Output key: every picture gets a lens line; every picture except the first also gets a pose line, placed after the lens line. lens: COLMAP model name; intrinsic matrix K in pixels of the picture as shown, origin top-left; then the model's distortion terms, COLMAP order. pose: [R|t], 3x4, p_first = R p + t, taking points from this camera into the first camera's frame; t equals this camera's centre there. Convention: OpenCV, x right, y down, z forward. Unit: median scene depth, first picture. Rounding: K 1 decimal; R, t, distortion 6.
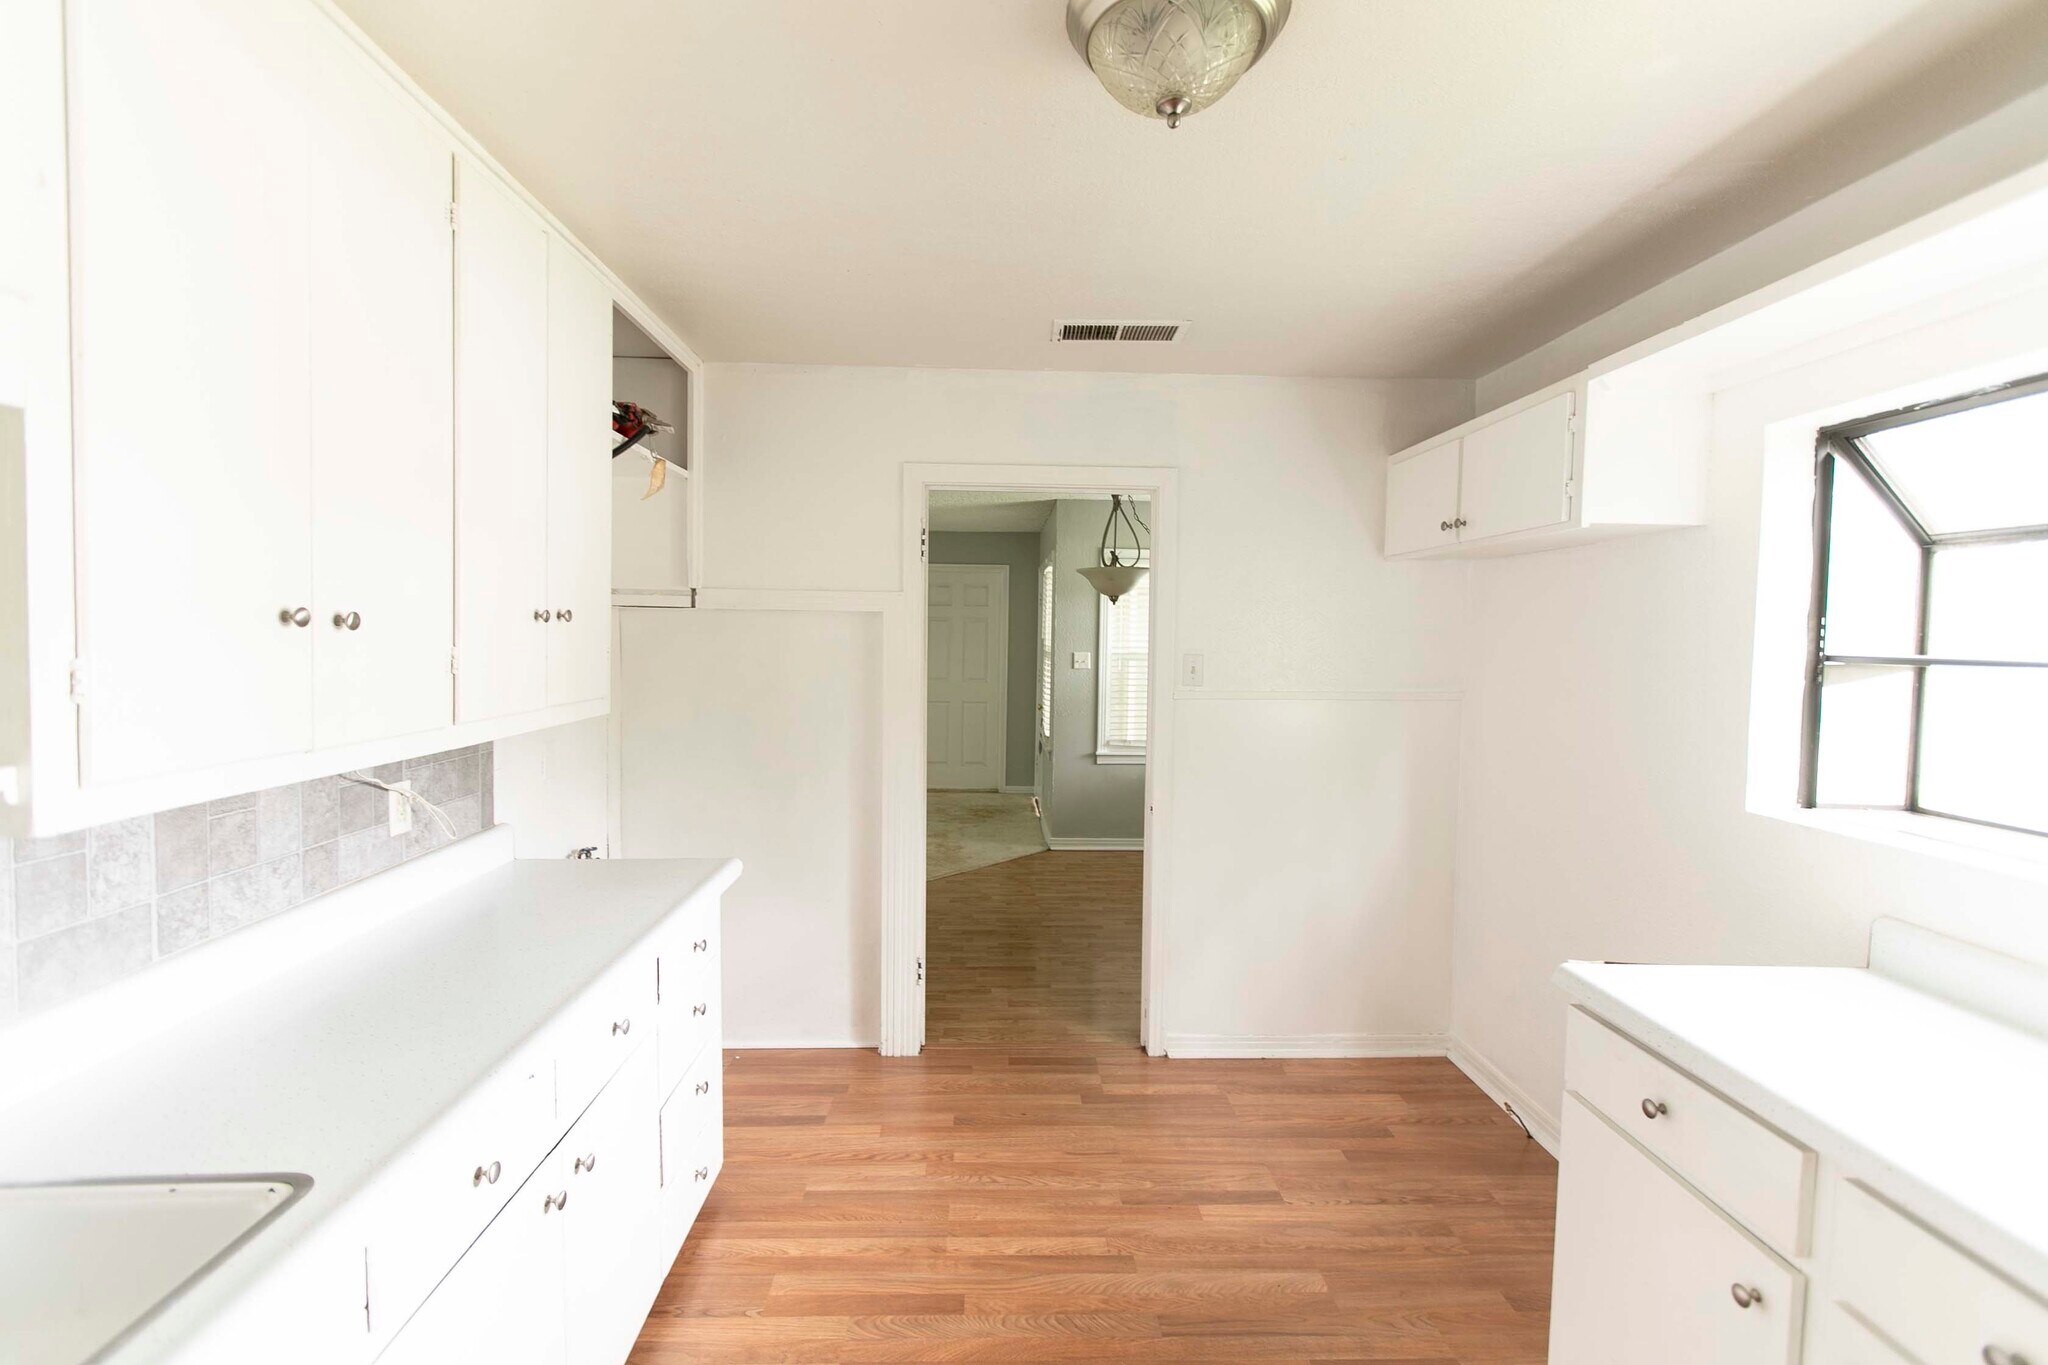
lens RADIAL K [[907.0, 0, 1018.0], [0, 907.0, 678.0], [0, 0, 1]] dist [0.000704, -0.002298]
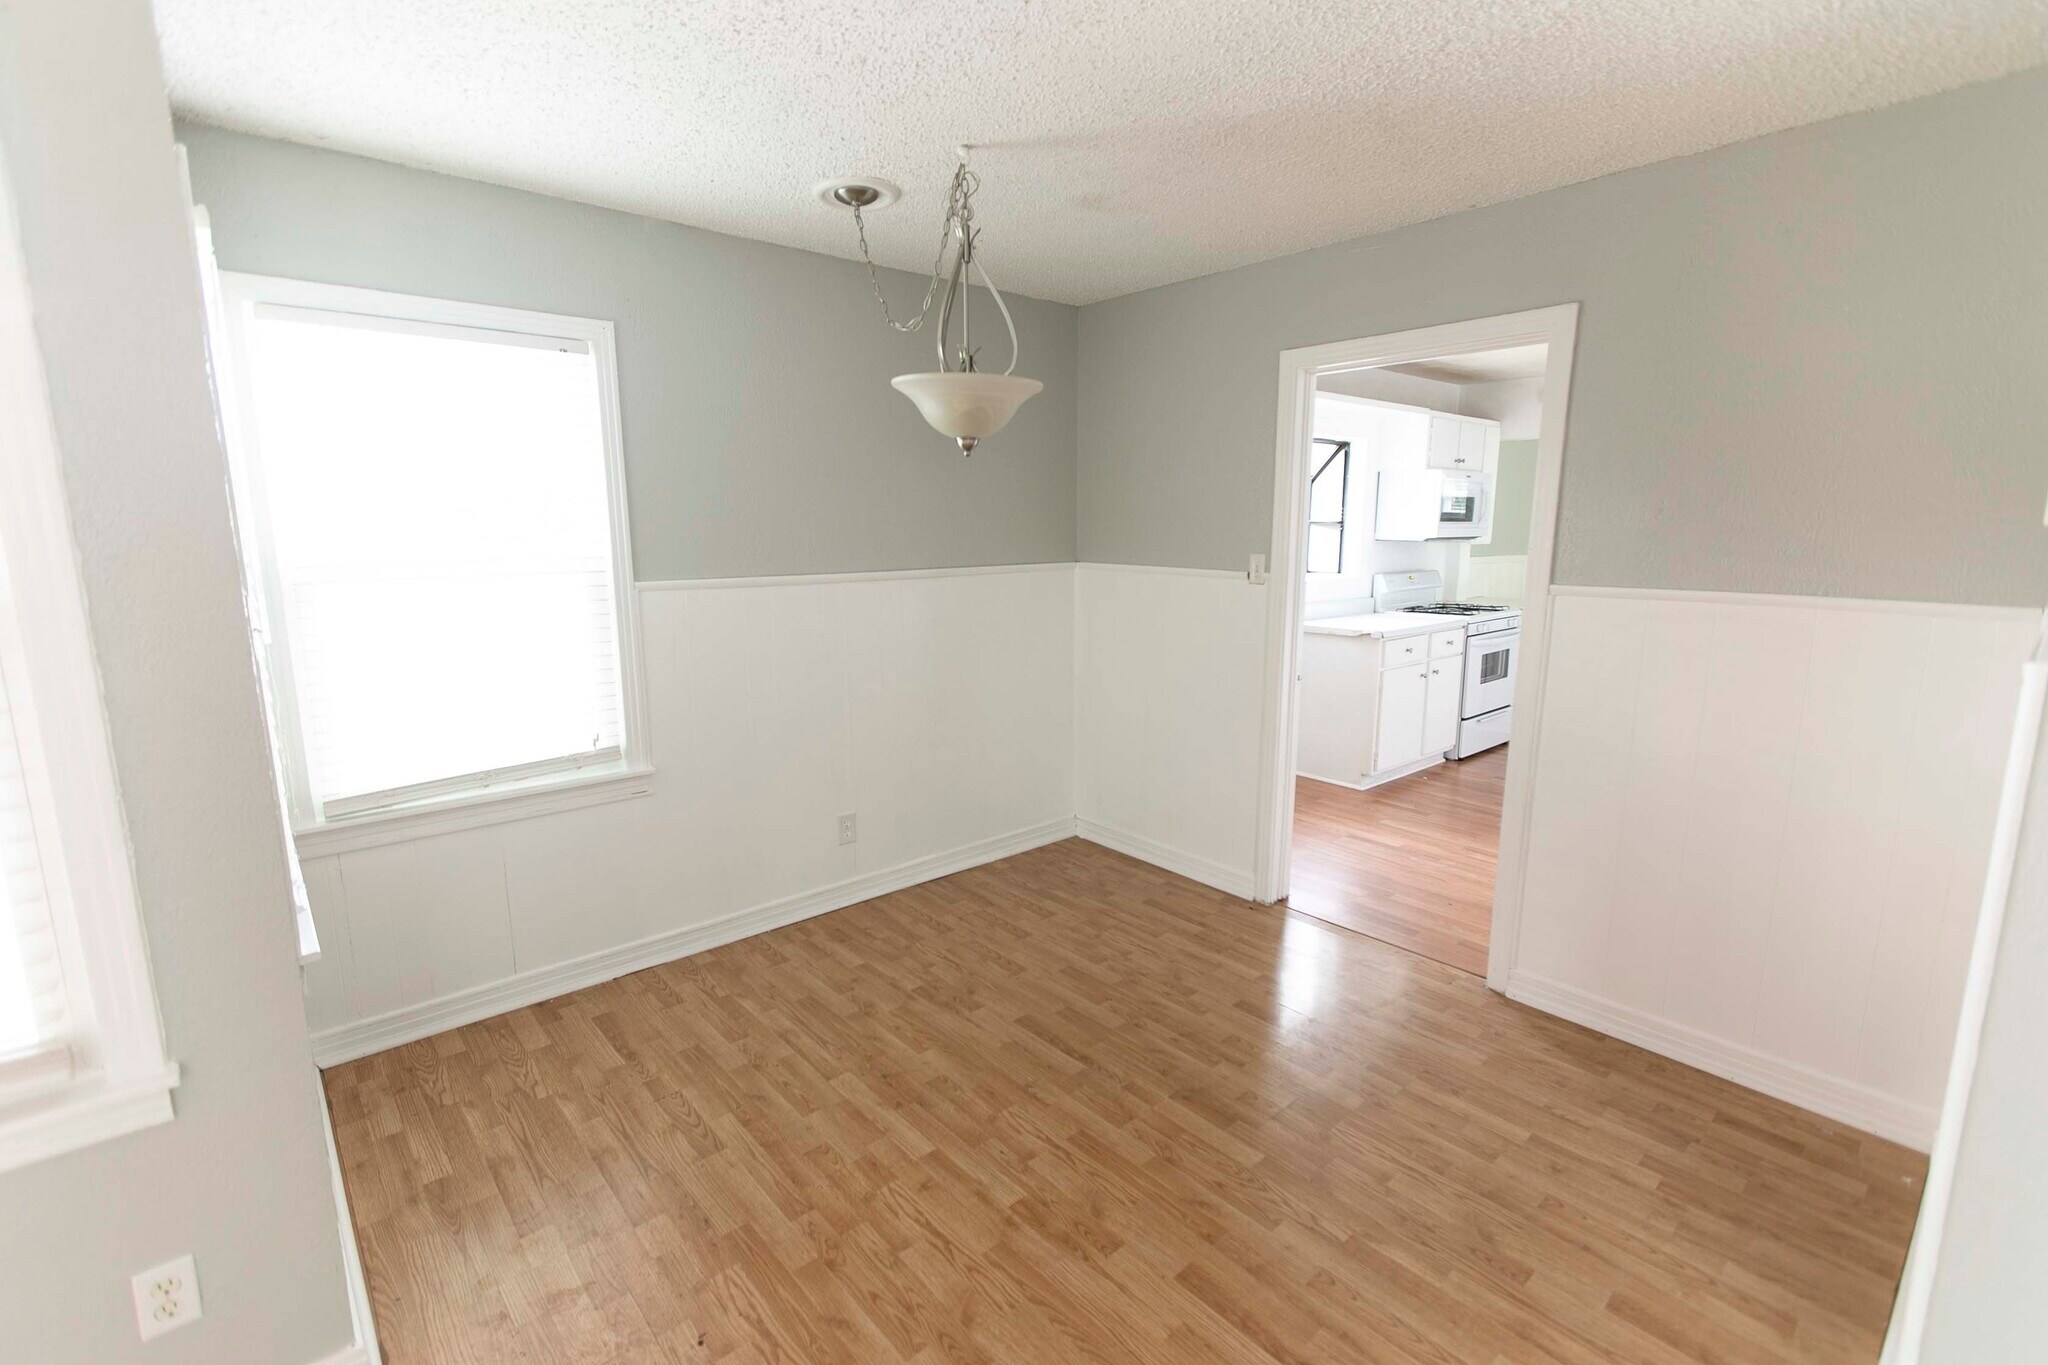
lens RADIAL K [[907.0, 0, 1014.4], [0, 907.0, 685.0], [0, 0, 1]] dist [0.000704, -0.002298]
pose [[-0.625806, -0.145108, 0.766362, -0.536418], [0.035080, 0.976311, 0.213508, -0.100880], [-0.779189, 0.160499, -0.605891, 2.200415]]
